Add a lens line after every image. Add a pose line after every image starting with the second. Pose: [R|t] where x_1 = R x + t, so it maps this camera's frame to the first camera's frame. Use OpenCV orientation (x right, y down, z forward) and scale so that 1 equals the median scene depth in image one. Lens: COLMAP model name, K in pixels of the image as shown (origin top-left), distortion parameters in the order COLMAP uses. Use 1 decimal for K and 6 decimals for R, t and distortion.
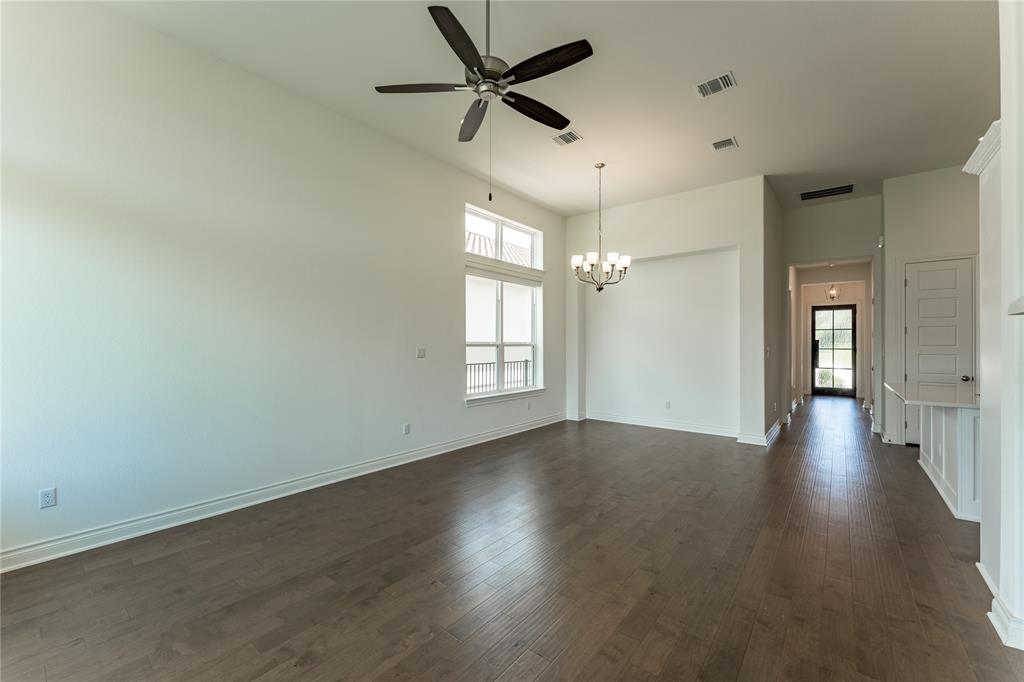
lens RADIAL K [[413.3, 0, 512.9], [0, 413.3, 343.4], [0, 0, 1]] dist [0.009160, -0.000062]
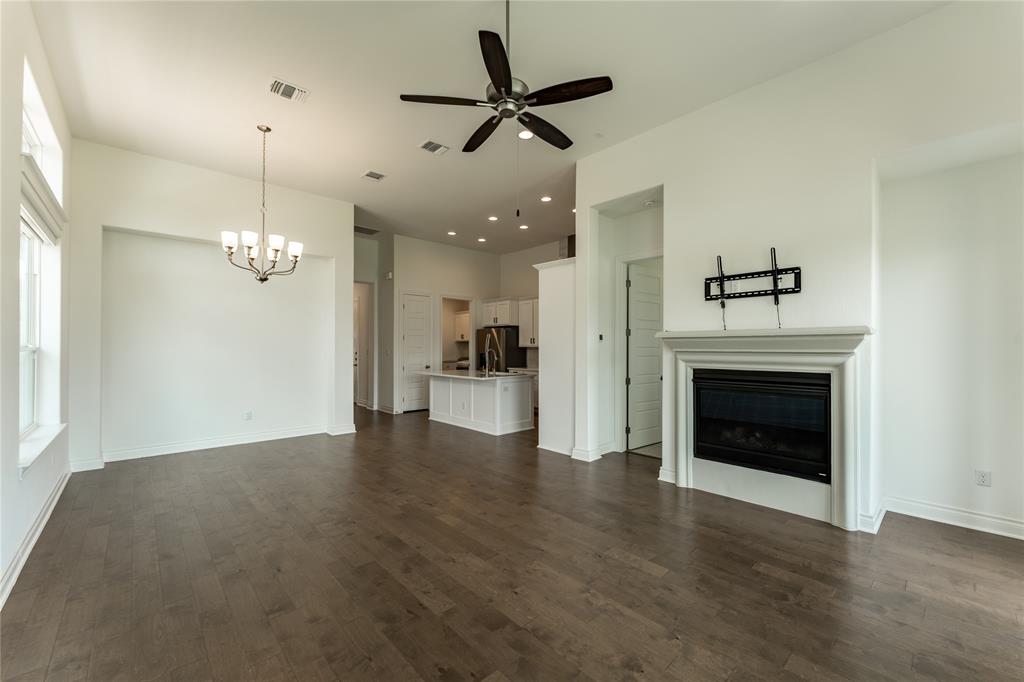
lens RADIAL K [[413.3, 0, 515.9], [0, 413.3, 343.3], [0, 0, 1]] dist [0.009160, -0.000062]
pose [[0.146217, 0.007446, 0.989225, -0.523181], [0.001867, 0.999968, -0.007803, 0.001702], [-0.989251, 0.002988, 0.146198, 0.389221]]
